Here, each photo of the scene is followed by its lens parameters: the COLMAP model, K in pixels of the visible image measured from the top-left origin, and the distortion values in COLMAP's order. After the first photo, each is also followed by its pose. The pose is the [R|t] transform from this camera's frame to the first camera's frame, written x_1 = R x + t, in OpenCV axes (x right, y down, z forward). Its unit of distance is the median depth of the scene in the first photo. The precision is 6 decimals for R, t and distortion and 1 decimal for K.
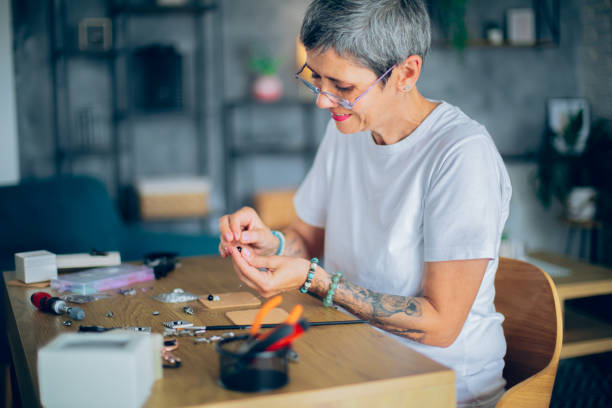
lens RADIAL K [[907.3, 0, 306.0], [0, 907.3, 204.0], [0, 0, 1]] dist [-0.176148, 0.042323]
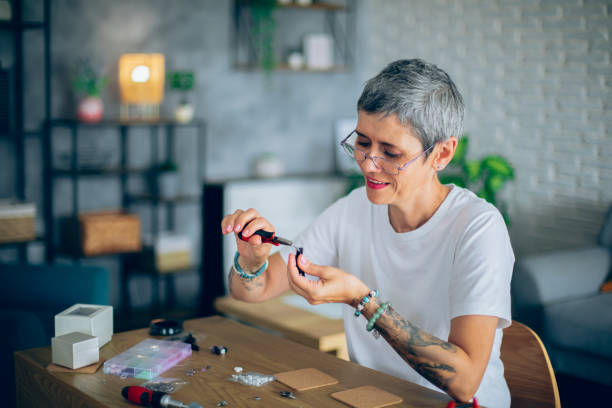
lens RADIAL K [[907.3, 0, 306.0], [0, 907.3, 204.0], [0, 0, 1]] dist [-0.176148, 0.042323]
pose [[0.935368, -0.004995, 0.353641, -0.177585], [-0.001610, 0.999830, 0.018380, -0.045873], [-0.353672, -0.017762, 0.935201, 0.004253]]
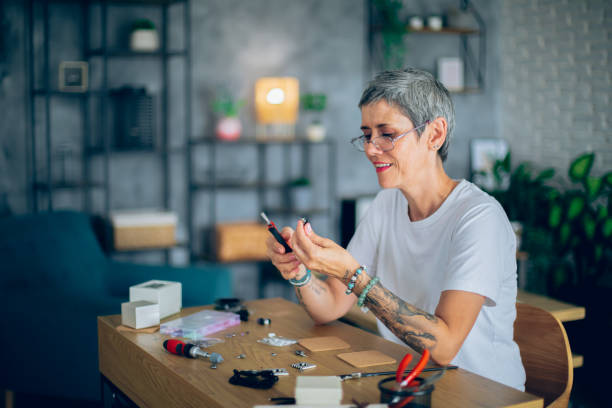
lens RADIAL K [[907.3, 0, 306.0], [0, 907.3, 204.0], [0, 0, 1]] dist [-0.176148, 0.042323]
pose [[0.989446, 0.011965, 0.144409, -0.112634], [-0.010415, 0.999880, -0.011483, -0.027764], [-0.144529, 0.009858, 0.989451, -0.091076]]
